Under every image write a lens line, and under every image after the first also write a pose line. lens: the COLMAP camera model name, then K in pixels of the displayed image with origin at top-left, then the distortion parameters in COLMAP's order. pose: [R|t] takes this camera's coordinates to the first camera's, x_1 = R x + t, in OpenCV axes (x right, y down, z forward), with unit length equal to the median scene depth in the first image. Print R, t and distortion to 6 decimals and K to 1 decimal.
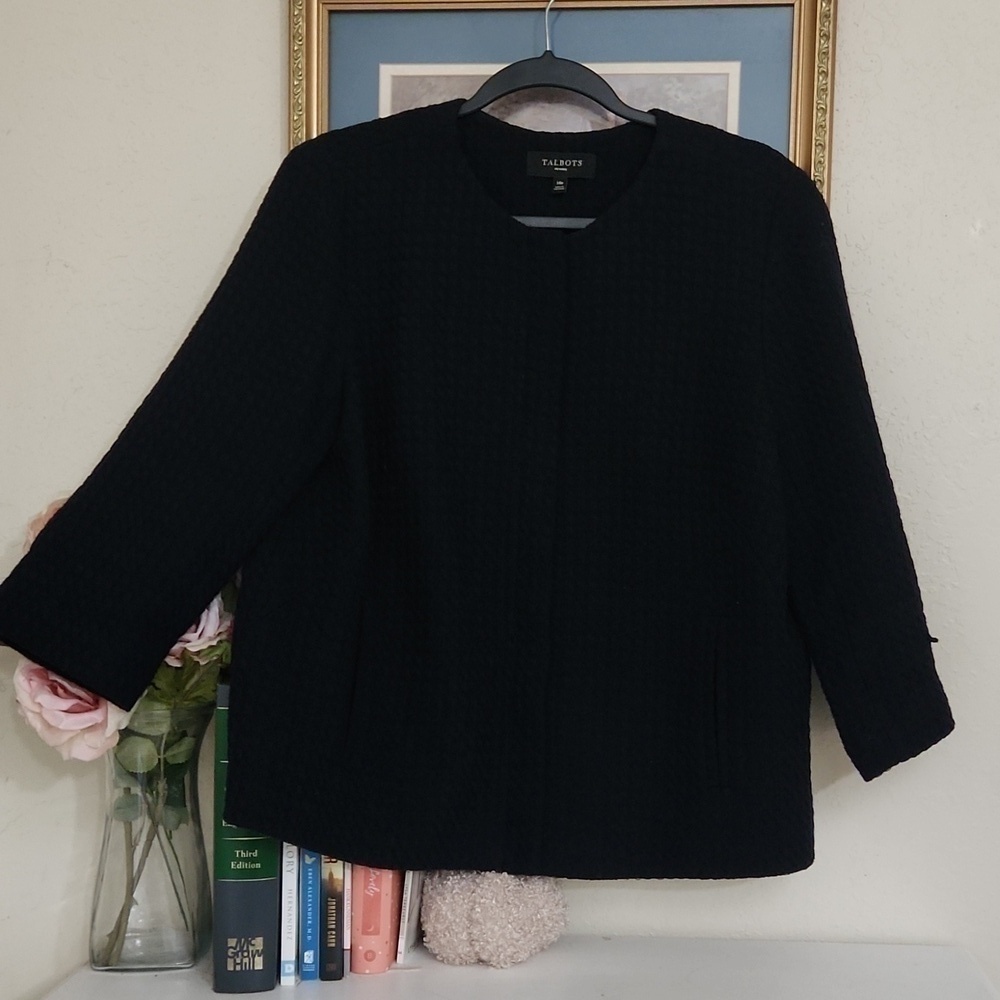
lens RADIAL K [[1426.6, 0, 522.8], [0, 1426.6, 500.9], [0, 0, 1]] dist [0.046281, -0.008099]
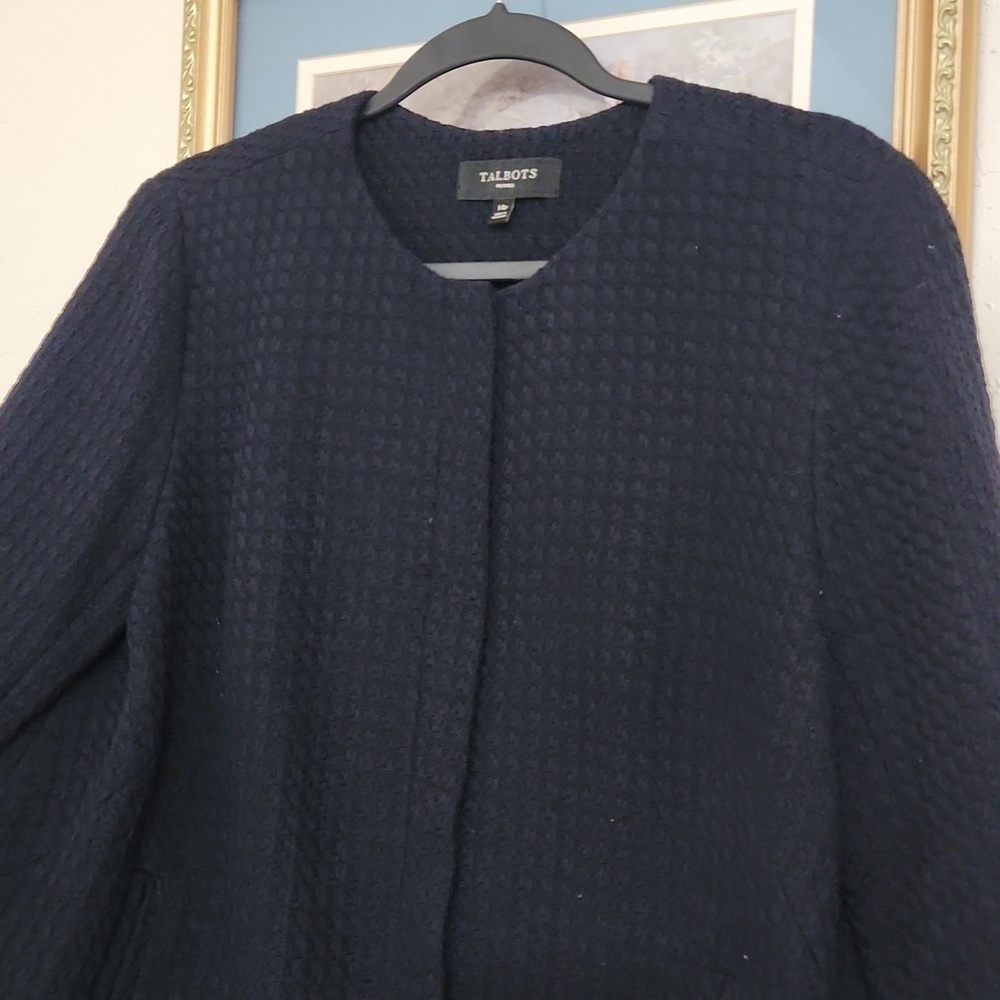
lens RADIAL K [[1426.6, 0, 522.8], [0, 1426.6, 500.9], [0, 0, 1]] dist [0.046281, -0.008099]
pose [[0.938970, 0.007288, -0.343922, 0.246639], [-0.040213, 0.995246, -0.088699, -0.042599], [0.341641, 0.097116, 0.934799, 0.440657]]
